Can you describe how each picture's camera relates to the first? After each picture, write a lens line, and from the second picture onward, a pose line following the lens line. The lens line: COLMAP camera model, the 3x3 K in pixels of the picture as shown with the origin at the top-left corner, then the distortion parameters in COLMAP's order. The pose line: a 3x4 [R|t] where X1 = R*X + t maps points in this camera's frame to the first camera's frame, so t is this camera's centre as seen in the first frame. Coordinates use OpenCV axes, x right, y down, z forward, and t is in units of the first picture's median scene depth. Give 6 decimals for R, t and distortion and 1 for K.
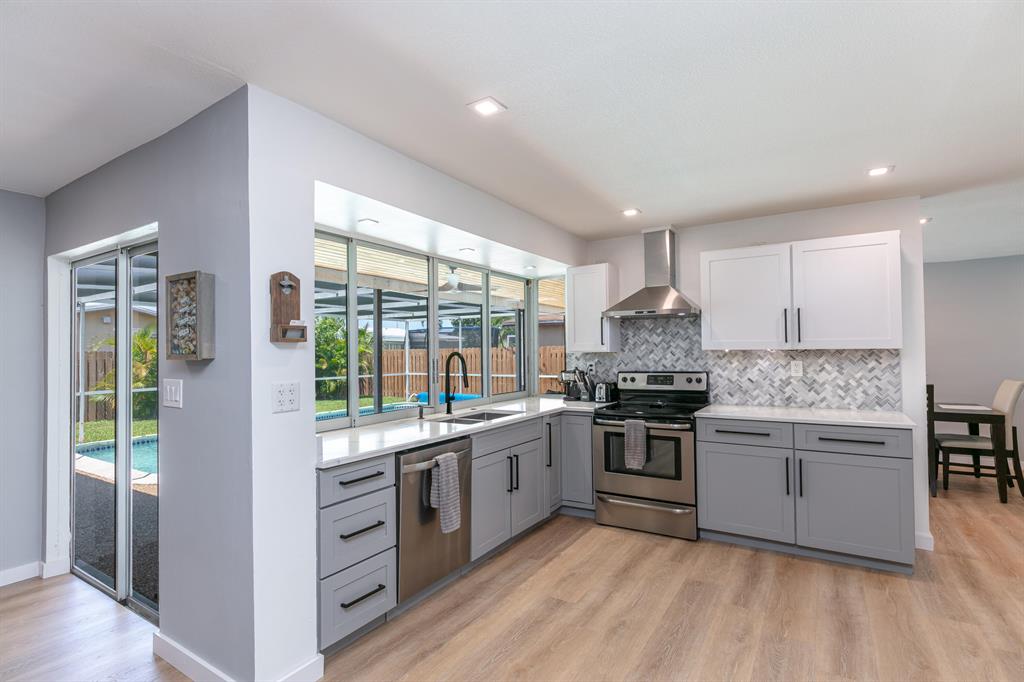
lens RADIAL K [[503.6, 0, 511.1], [0, 503.6, 344.8], [0, 0, 1]] dist [-0.004373, 0.000405]
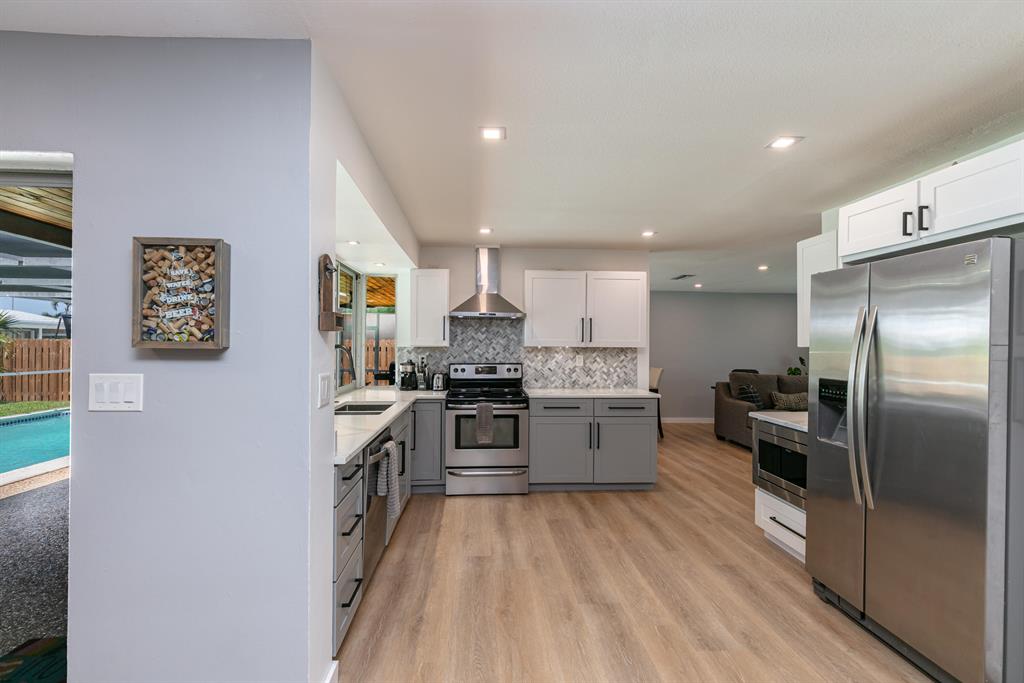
lens RADIAL K [[468.6, 0, 509.9], [0, 468.6, 343.0], [0, 0, 1]] dist [0.003045, -0.000001]
pose [[0.807936, 0.020722, 0.588906, -0.386293], [-0.023141, 0.999726, -0.003430, 0.007900], [-0.588816, -0.010857, 0.808194, 0.058712]]
